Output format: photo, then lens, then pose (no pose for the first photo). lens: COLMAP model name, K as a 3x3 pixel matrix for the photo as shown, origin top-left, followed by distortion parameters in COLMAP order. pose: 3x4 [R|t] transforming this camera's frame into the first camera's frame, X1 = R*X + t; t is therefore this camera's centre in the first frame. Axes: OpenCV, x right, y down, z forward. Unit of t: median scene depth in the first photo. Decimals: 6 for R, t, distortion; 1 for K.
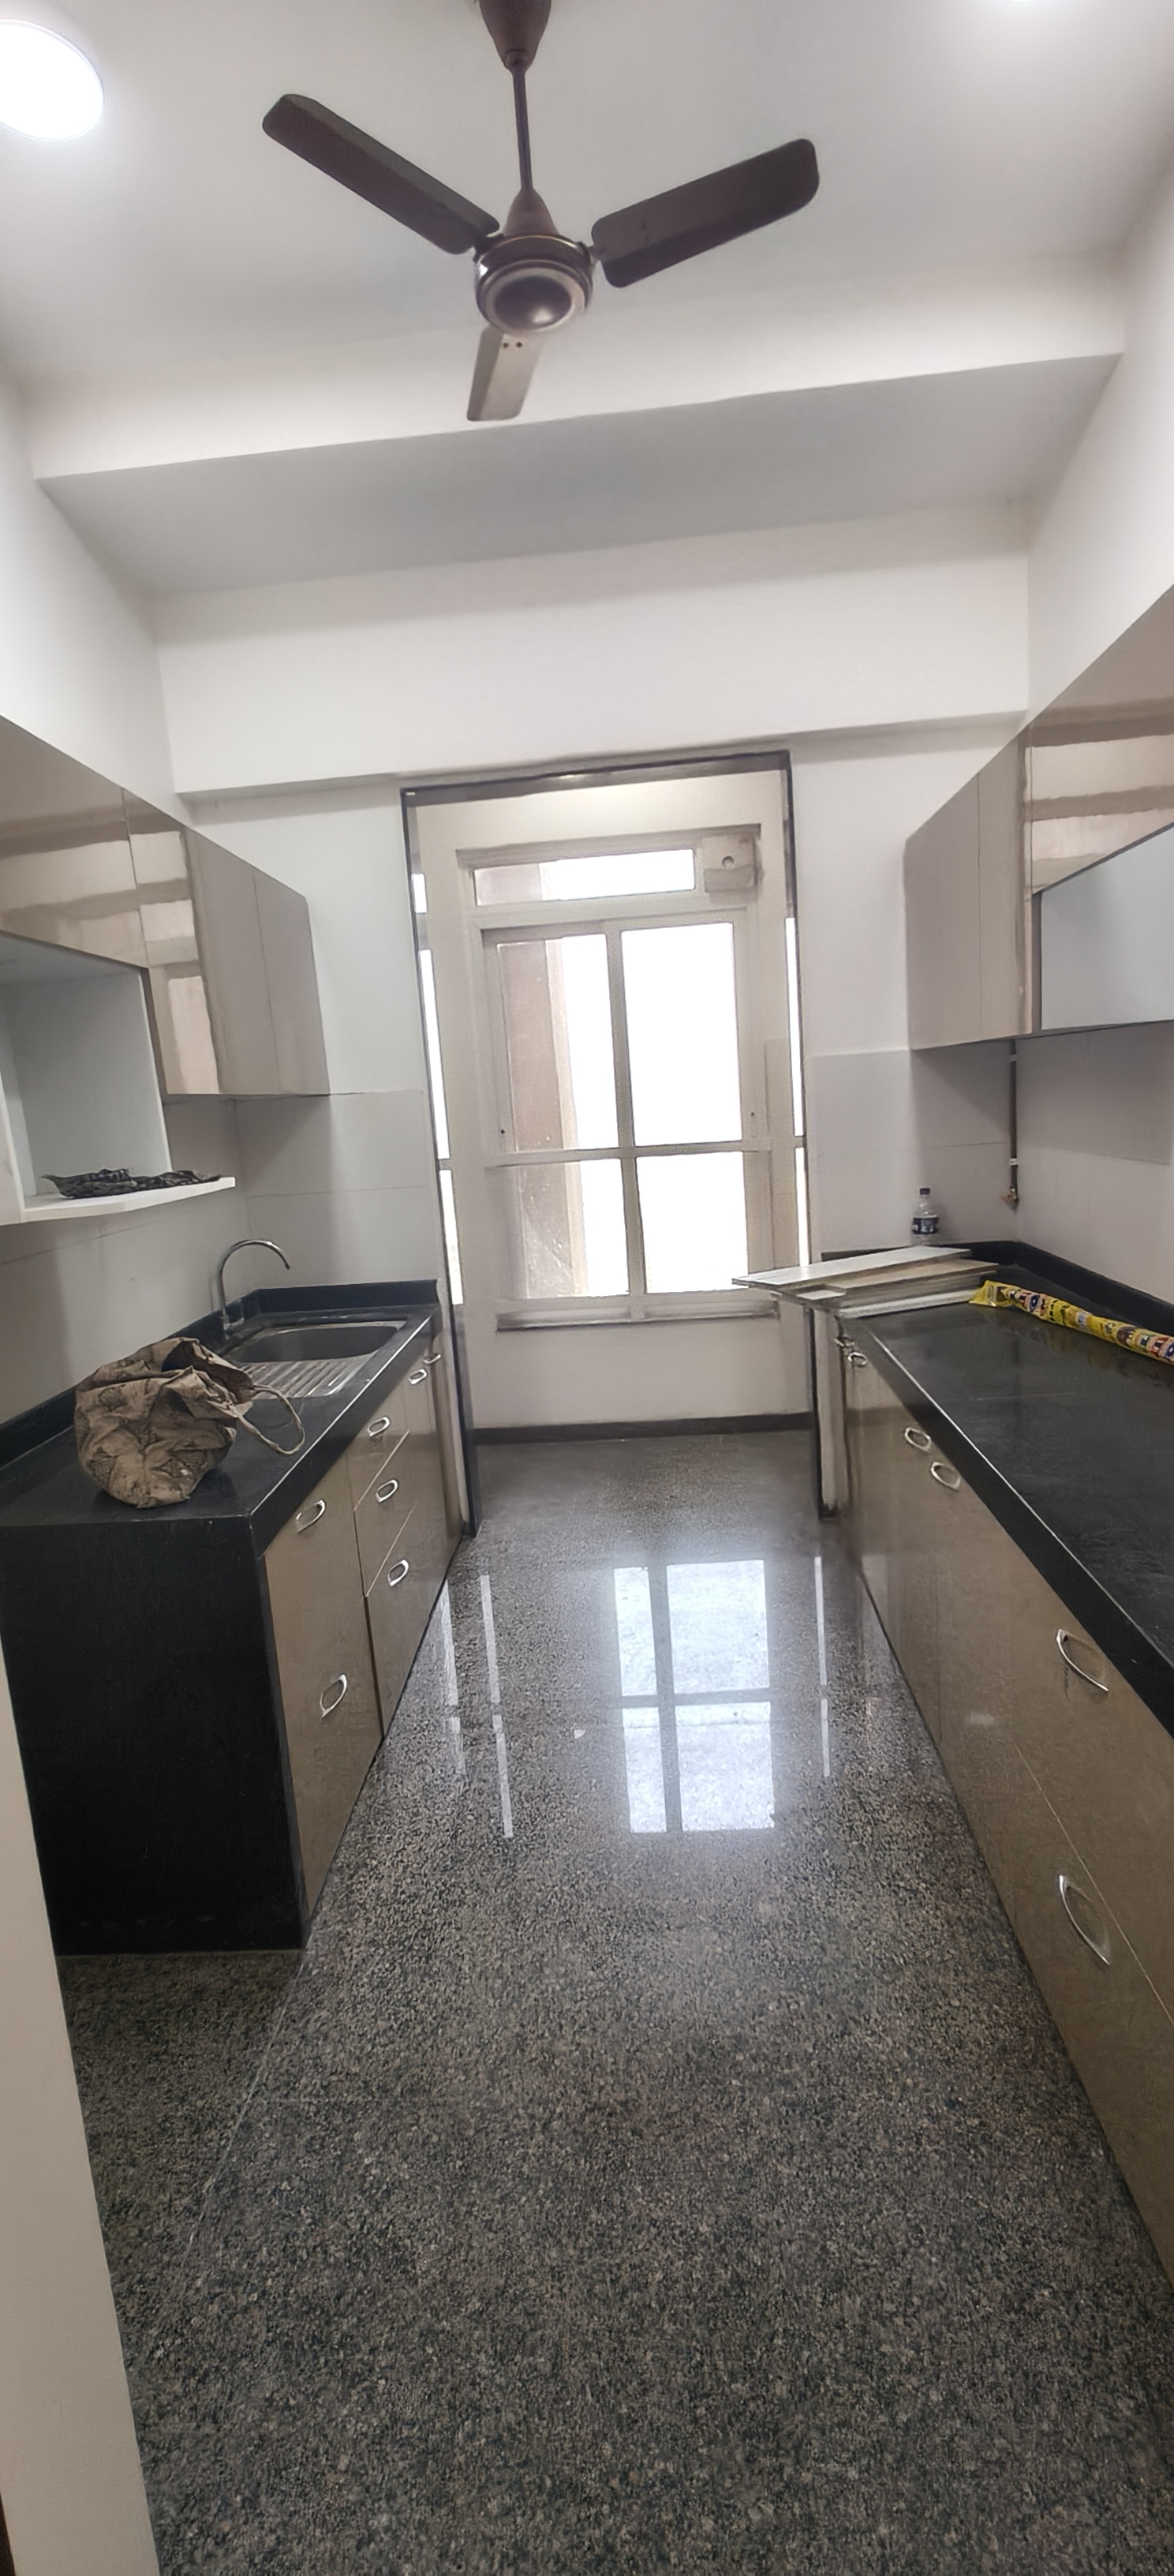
lens RADIAL K [[1147.5, 0, 584.0], [0, 1147.5, 1283.3], [0, 0, 1]] dist [0.002284, 0.001658]
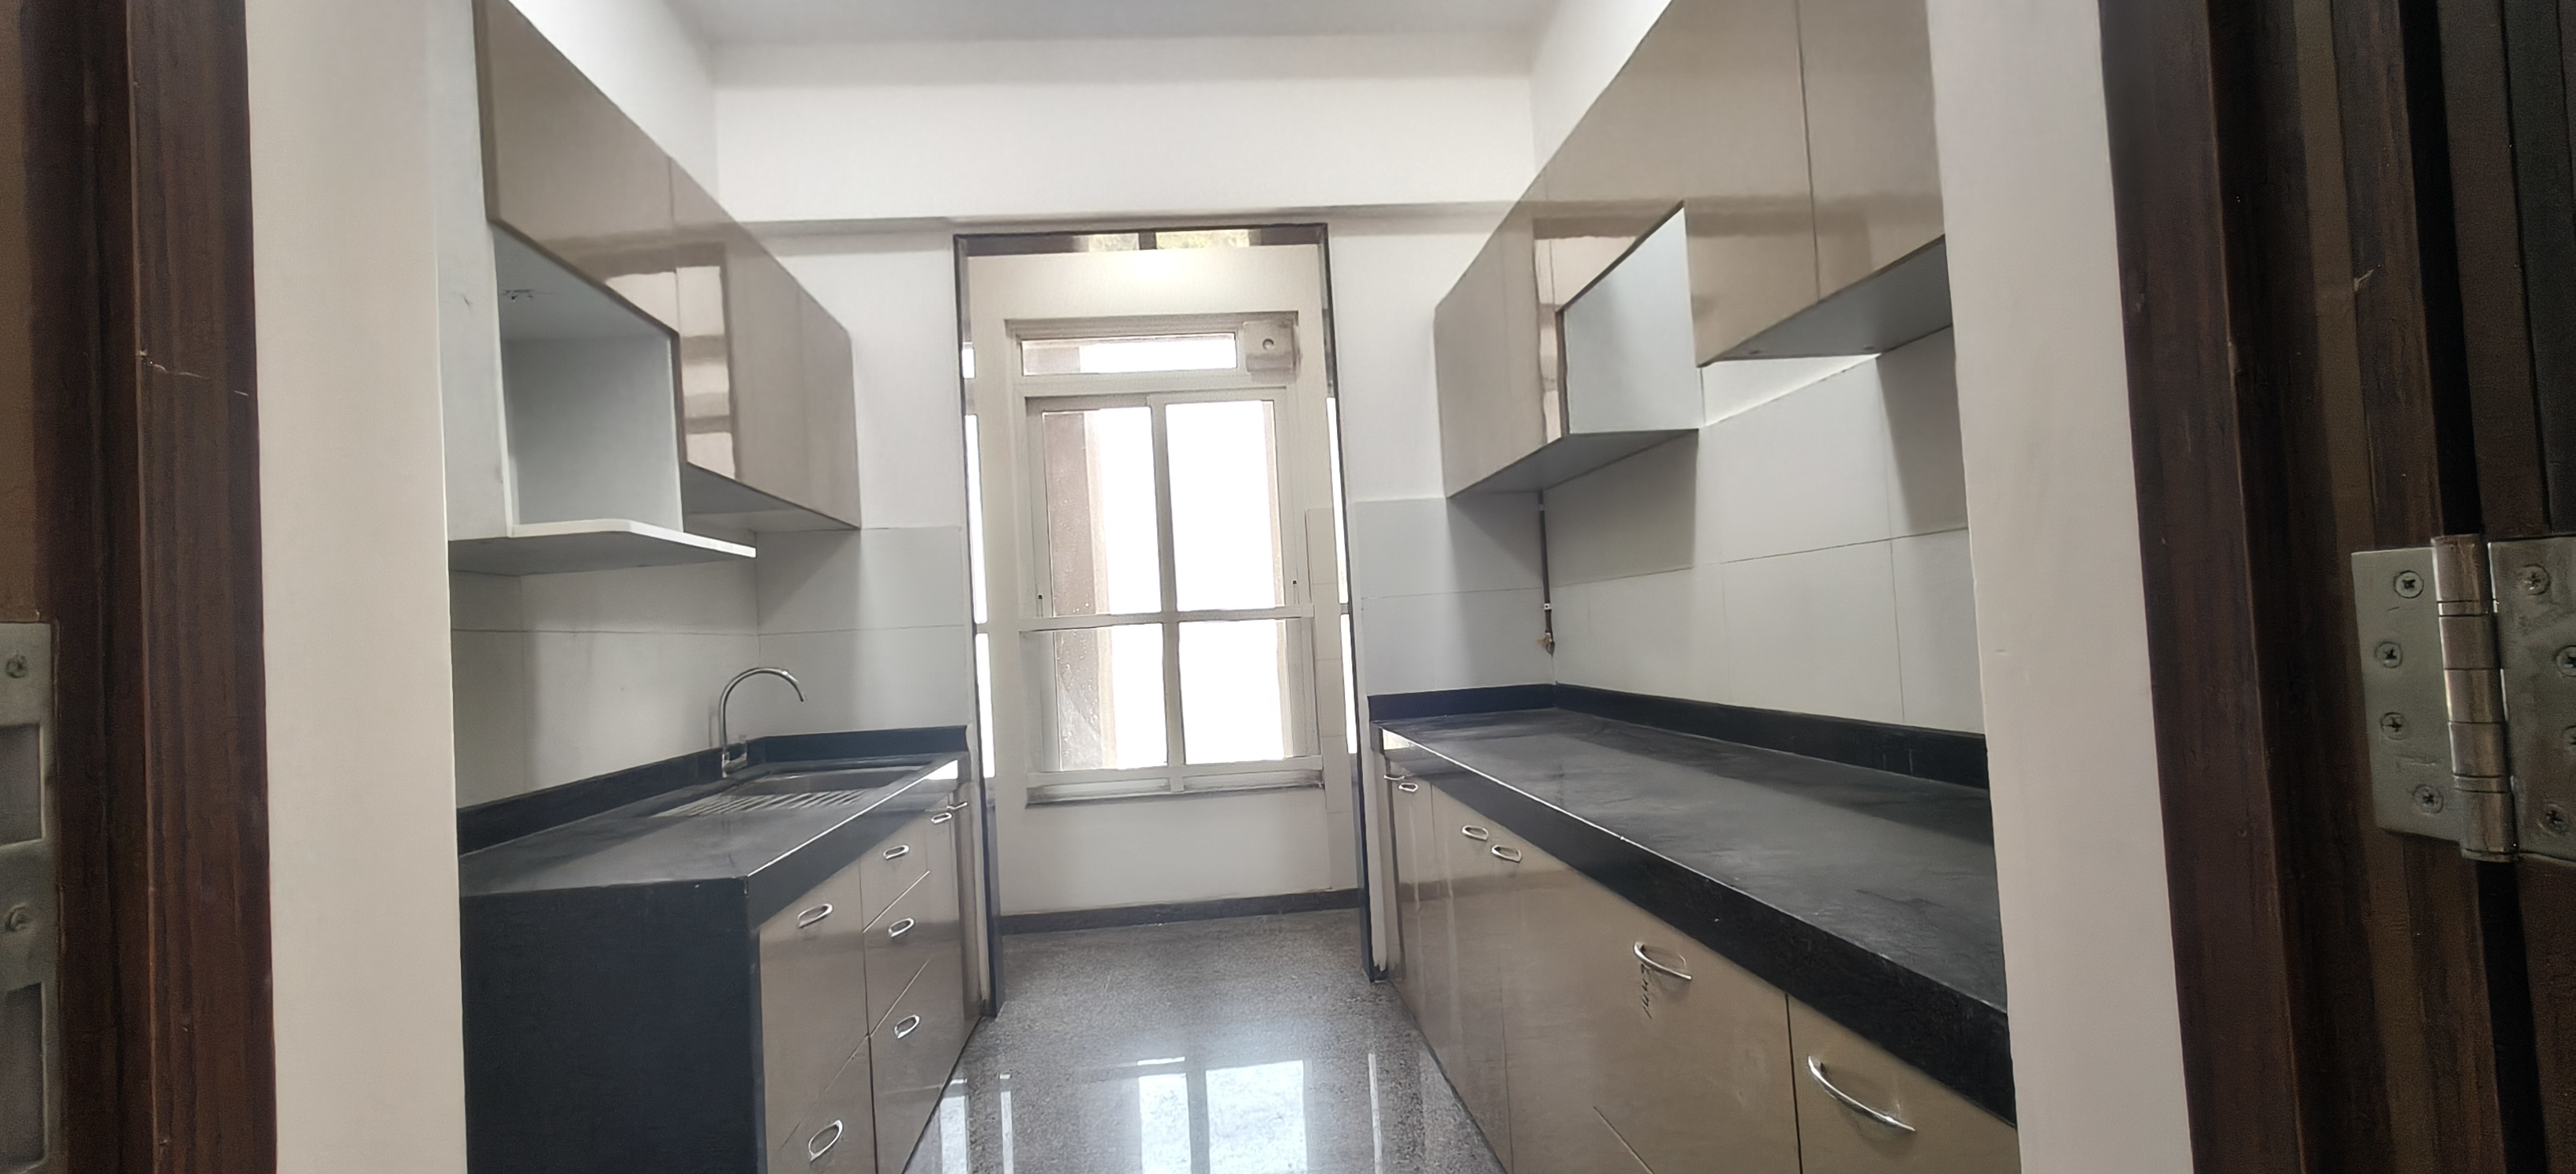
lens RADIAL K [[1160.7, 0, 1290.1], [0, 1160.7, 580.4], [0, 0, 1]] dist [-0.001284, 0.003266]
pose [[0.989123, 0.019532, 0.145785, -0.014515], [0.011583, 0.977722, -0.209583, 0.179092], [-0.146631, 0.208992, 0.966862, 0.040775]]
